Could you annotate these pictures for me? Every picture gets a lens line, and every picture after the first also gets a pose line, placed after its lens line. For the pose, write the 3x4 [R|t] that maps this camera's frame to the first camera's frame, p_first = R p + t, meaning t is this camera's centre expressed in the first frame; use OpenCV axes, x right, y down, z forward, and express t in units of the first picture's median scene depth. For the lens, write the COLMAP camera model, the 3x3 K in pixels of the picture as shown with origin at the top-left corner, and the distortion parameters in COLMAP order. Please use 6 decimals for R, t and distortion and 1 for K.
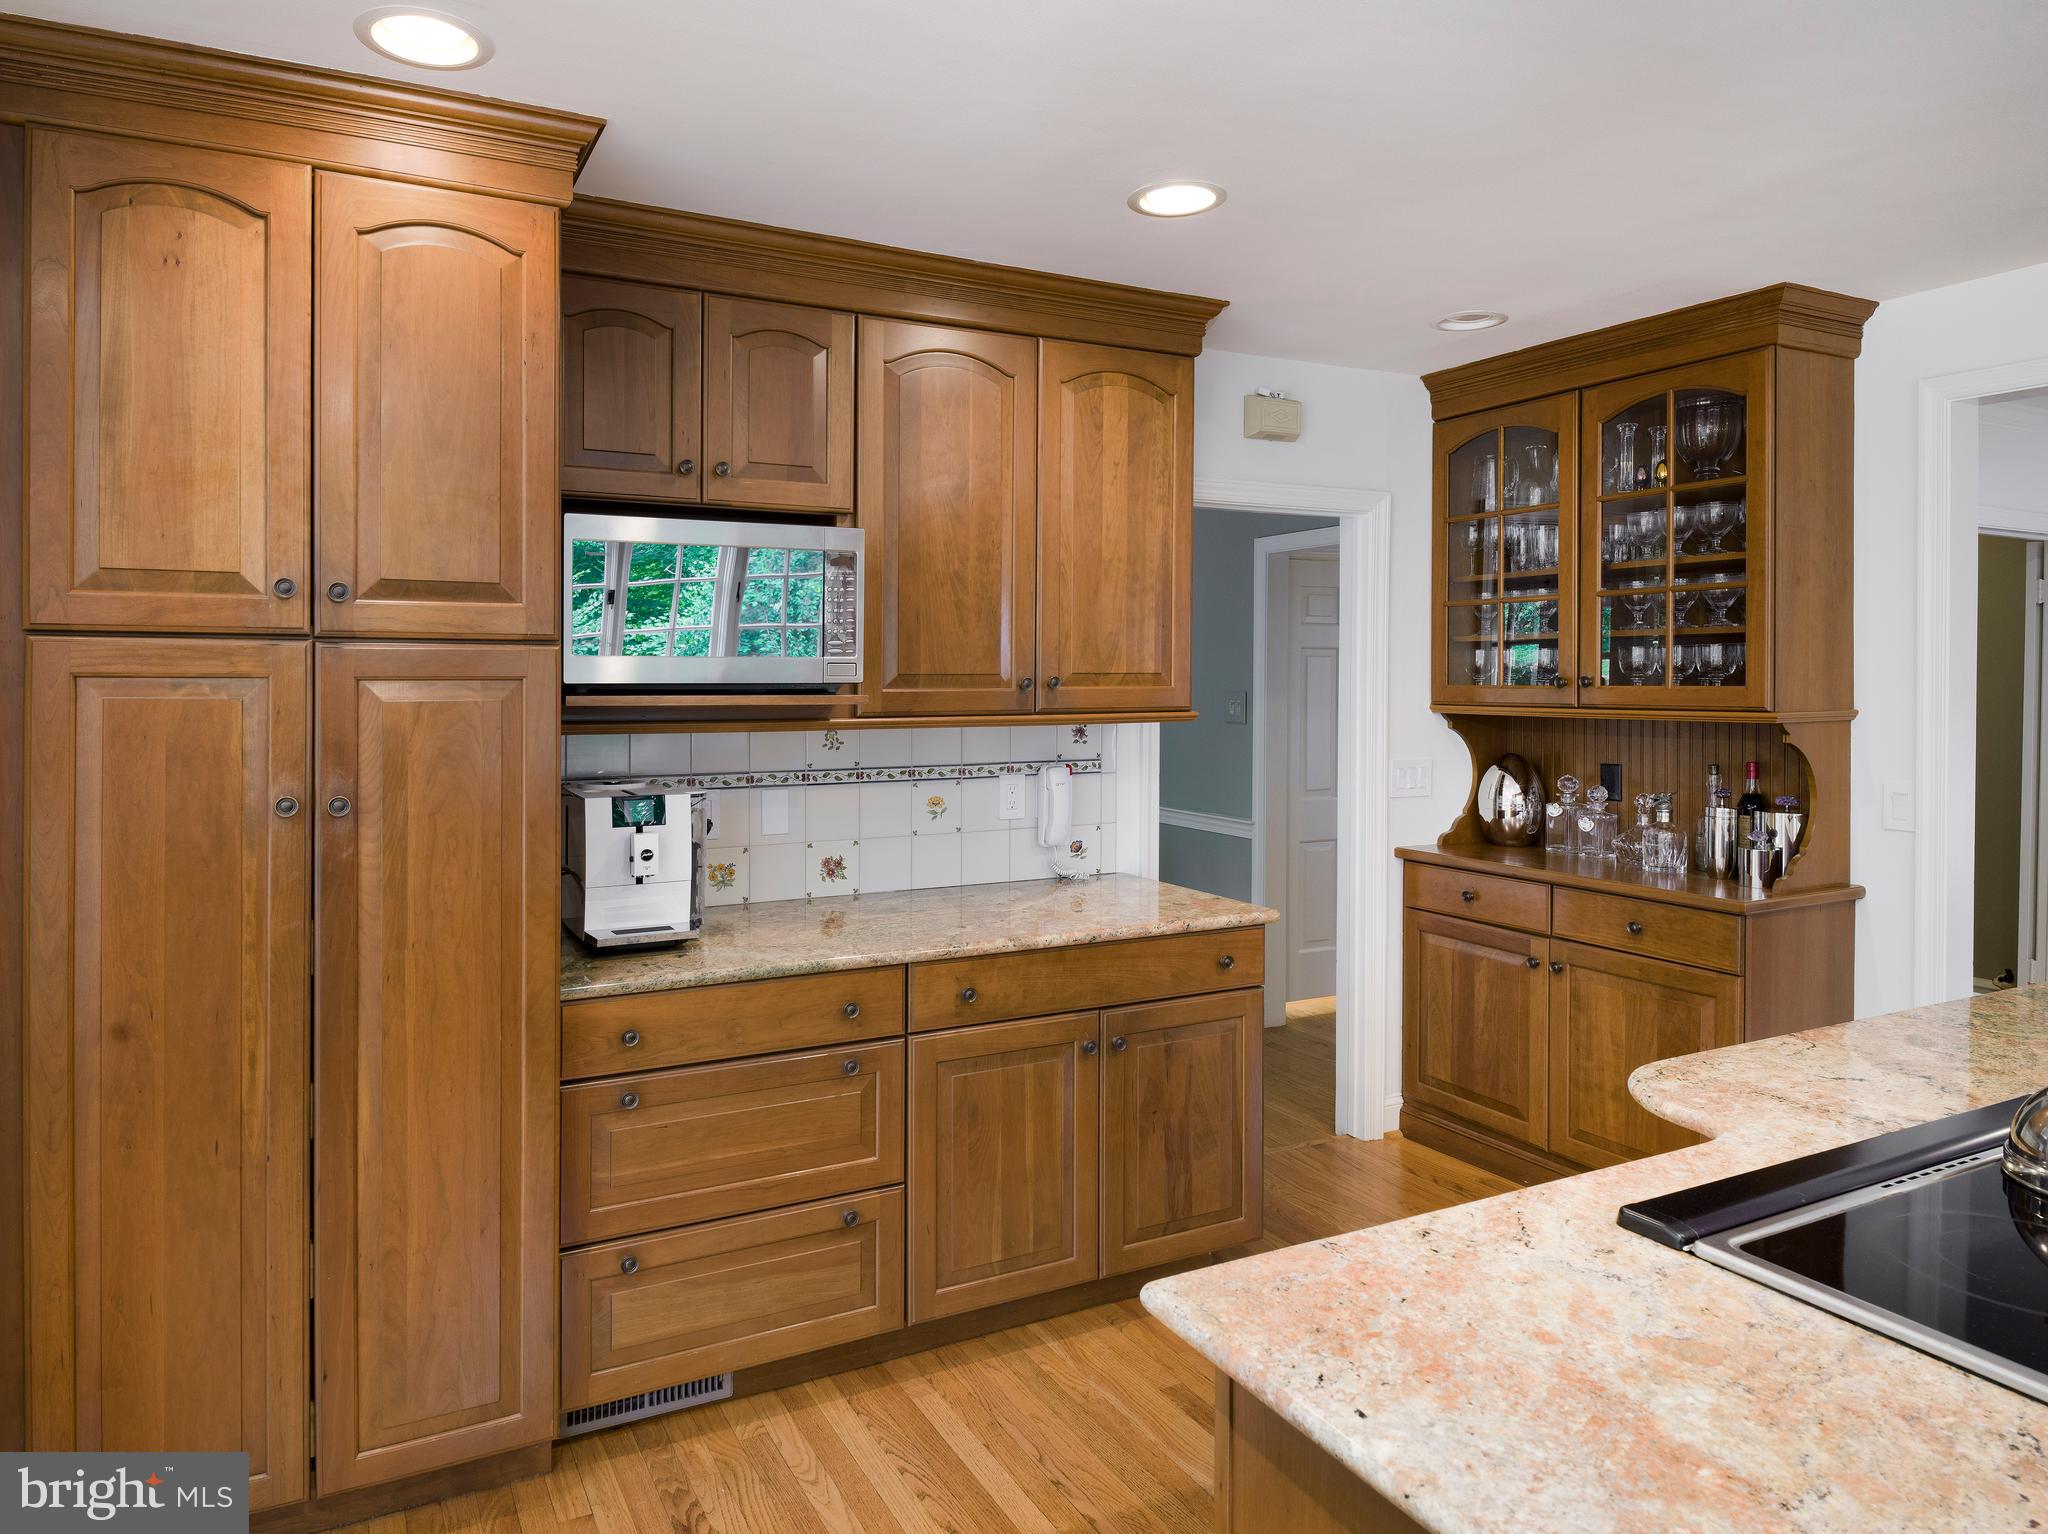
lens RADIAL K [[1238.0, 0, 919.4], [0, 1238.0, 682.8], [0, 0, 1]] dist [0.005799, 0.001937]
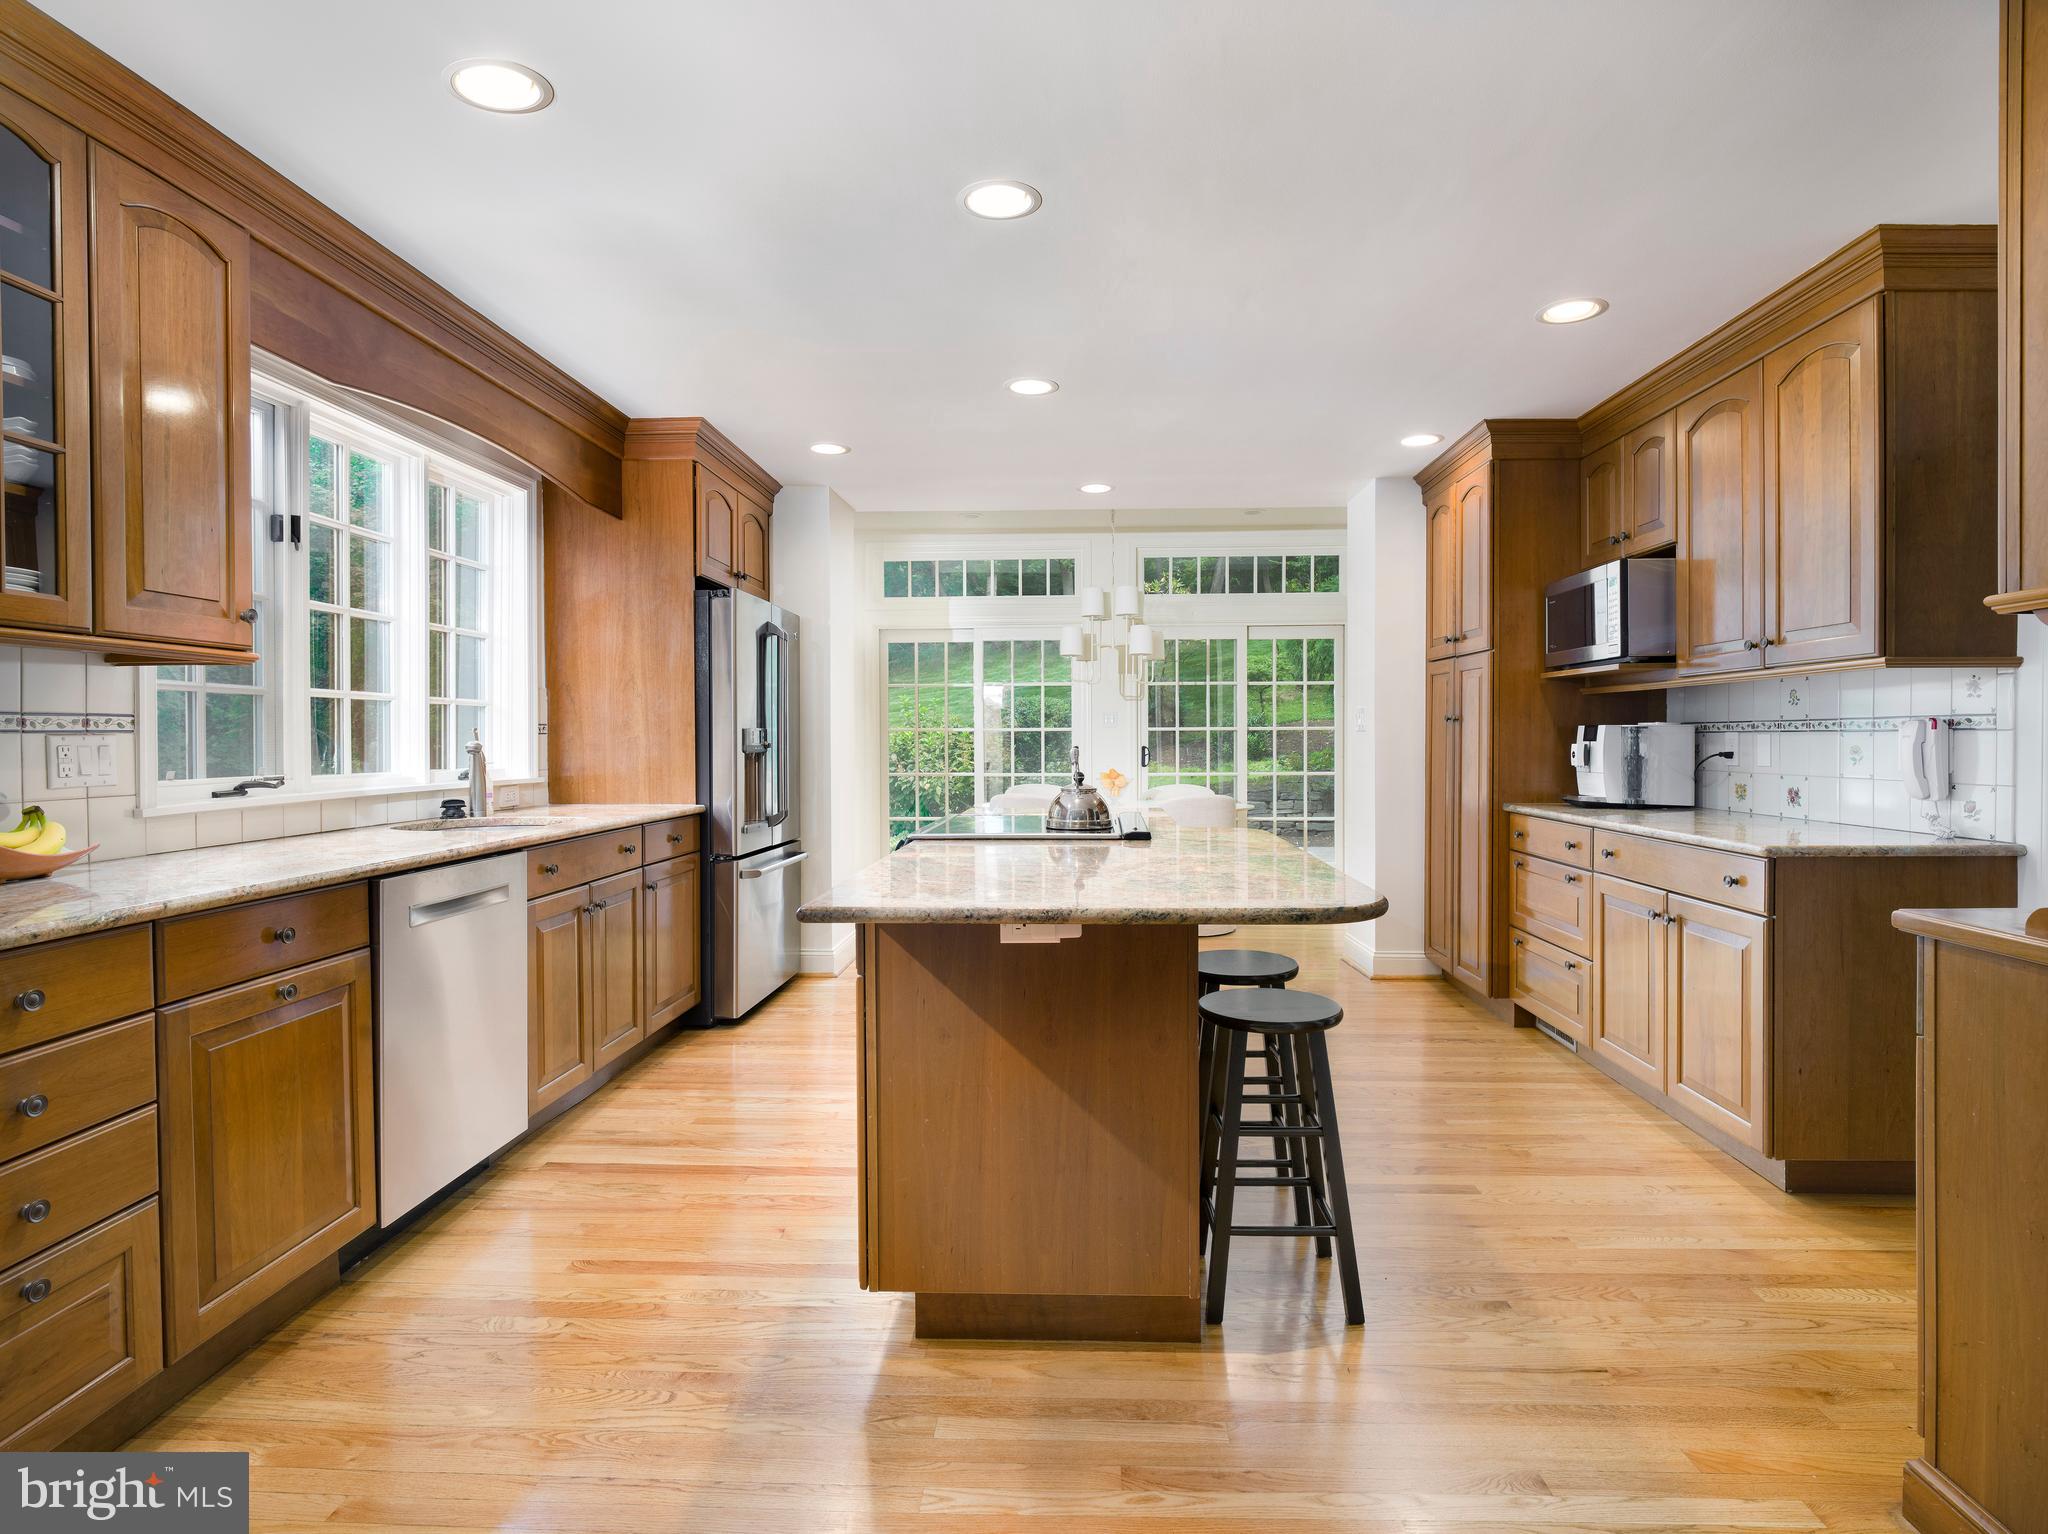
lens RADIAL K [[1052.4, 0, 1023.4], [0, 1052.4, 710.5], [0, 0, 1]] dist [0.002547, 0.000084]
pose [[-0.479323, -0.017763, -0.877459, 1.188565], [0.001250, 0.999780, -0.020921, 0.076224], [0.877638, -0.011125, -0.479196, 0.763798]]
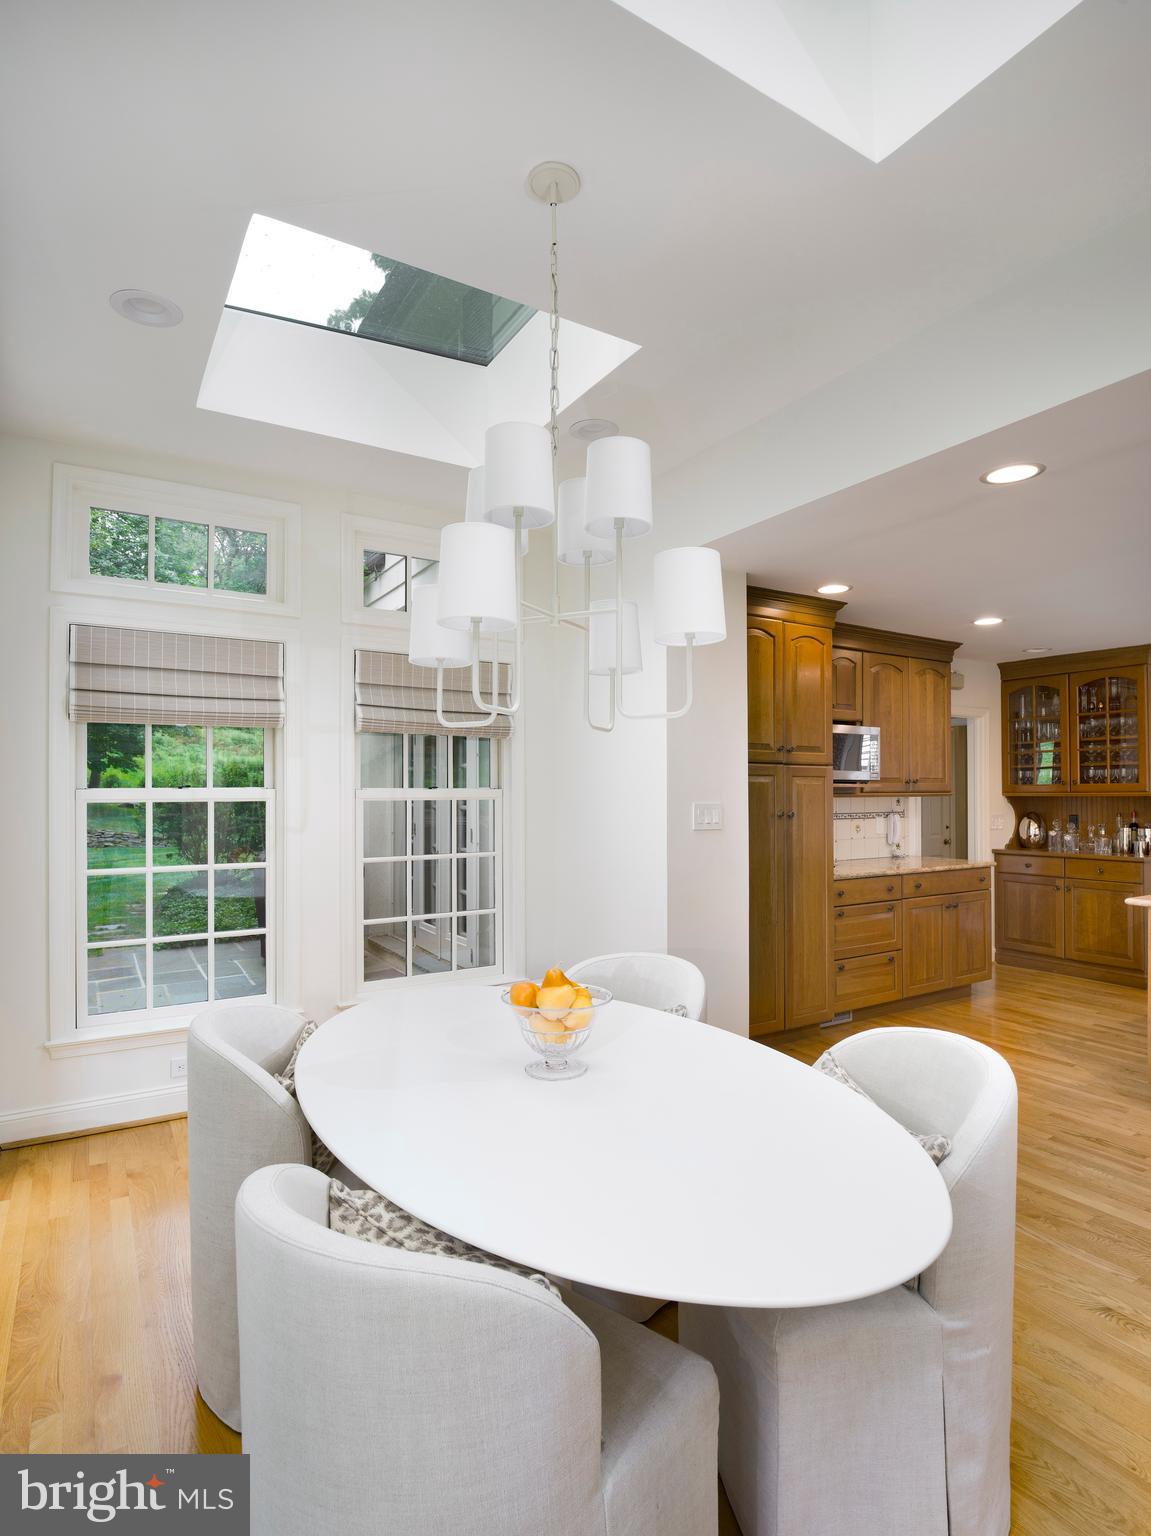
lens RADIAL K [[789.3, 0, 569.5], [0, 789.3, 778.0], [0, 0, 1]] dist [0.002547, 0.000084]
pose [[0.993786, 0.001242, 0.111296, -0.761649], [0.001633, 0.999667, -0.025742, 0.032747], [-0.111291, 0.025764, 0.993454, -0.596317]]
